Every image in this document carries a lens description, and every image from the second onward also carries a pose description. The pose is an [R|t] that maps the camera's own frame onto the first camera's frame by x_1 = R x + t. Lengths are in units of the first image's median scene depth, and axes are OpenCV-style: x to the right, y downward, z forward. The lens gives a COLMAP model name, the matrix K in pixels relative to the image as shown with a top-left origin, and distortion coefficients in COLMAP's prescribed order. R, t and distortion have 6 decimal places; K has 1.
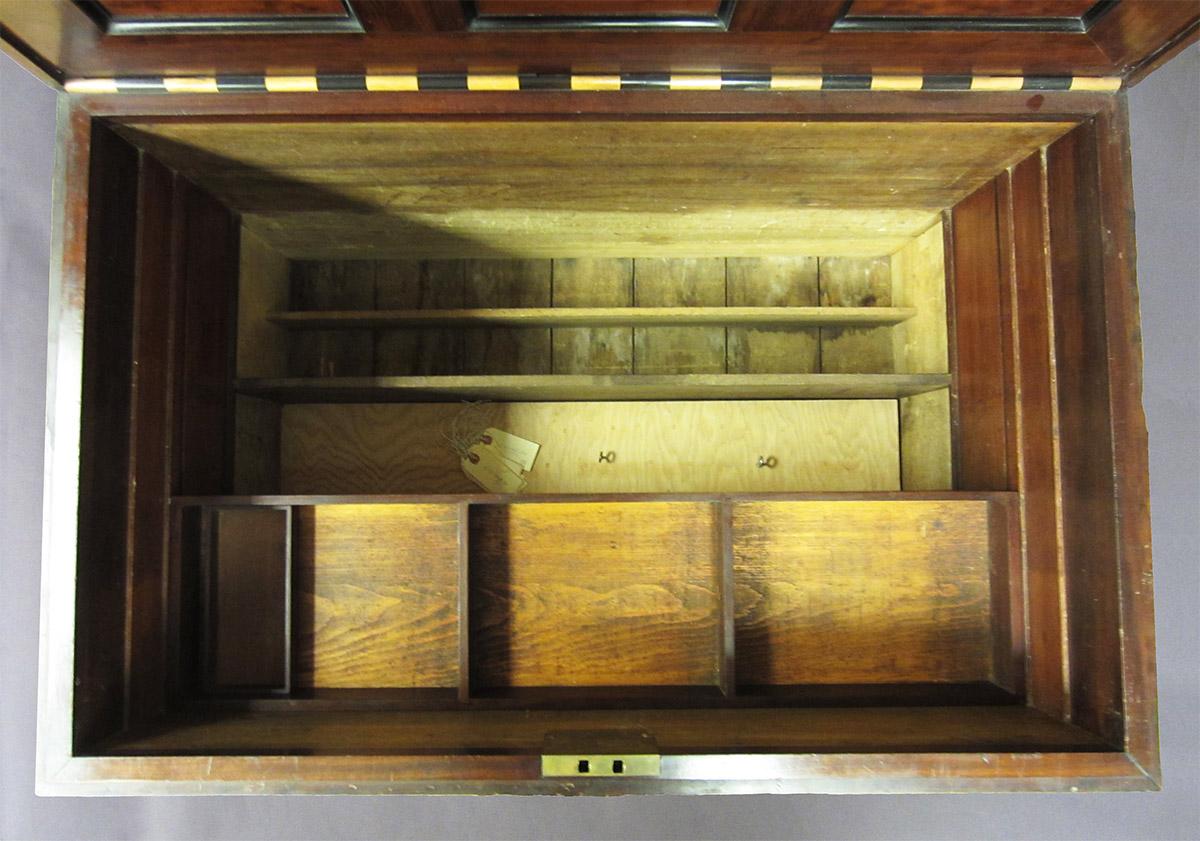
lens RADIAL K [[858.1, 0, 578.8], [0, 858.1, 418.5], [0, 0, 1]] dist [-0.009435, 0.003795]
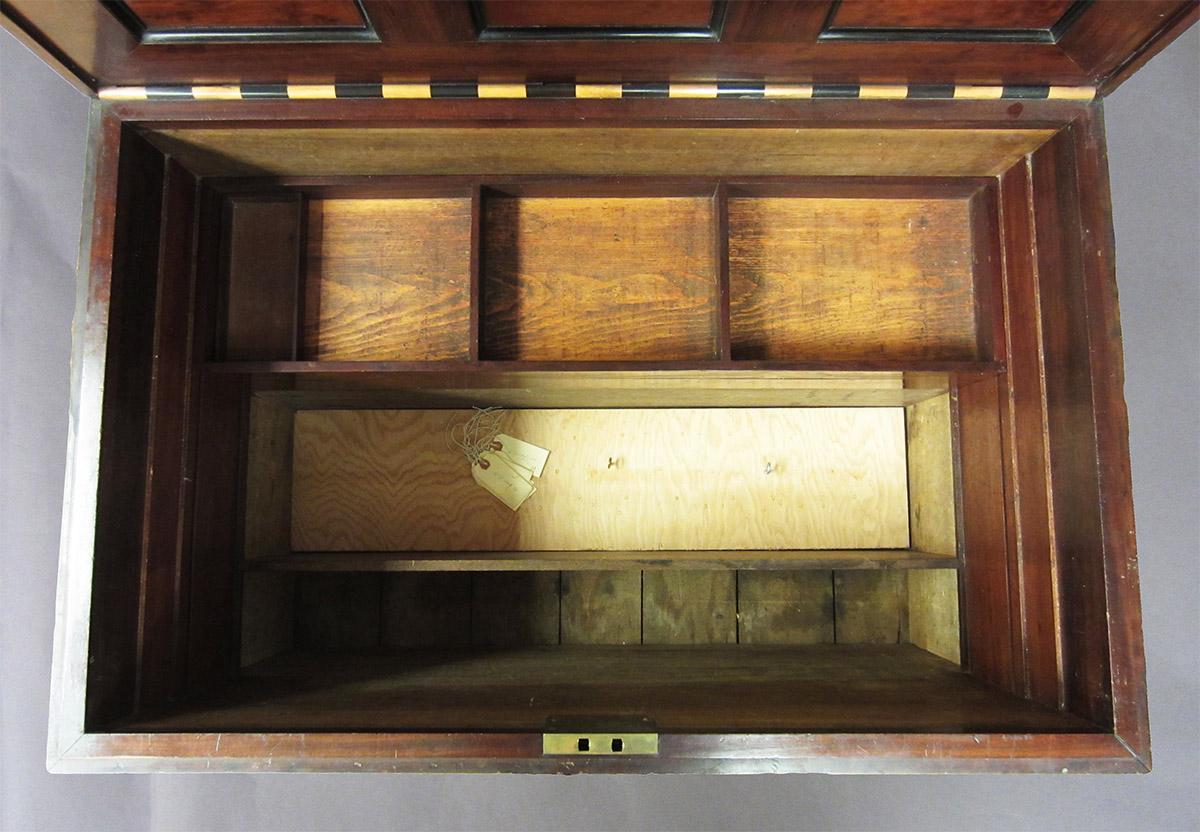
lens RADIAL K [[897.2, 0, 600.0], [0, 897.2, 416.0], [0, 0, 1]] dist [-0.006086, 0.002349]
pose [[0.999985, 0.003405, -0.004252, 0.027412], [-0.003622, 0.998637, -0.052067, 0.066486], [0.004069, 0.052082, 0.998635, -0.085447]]
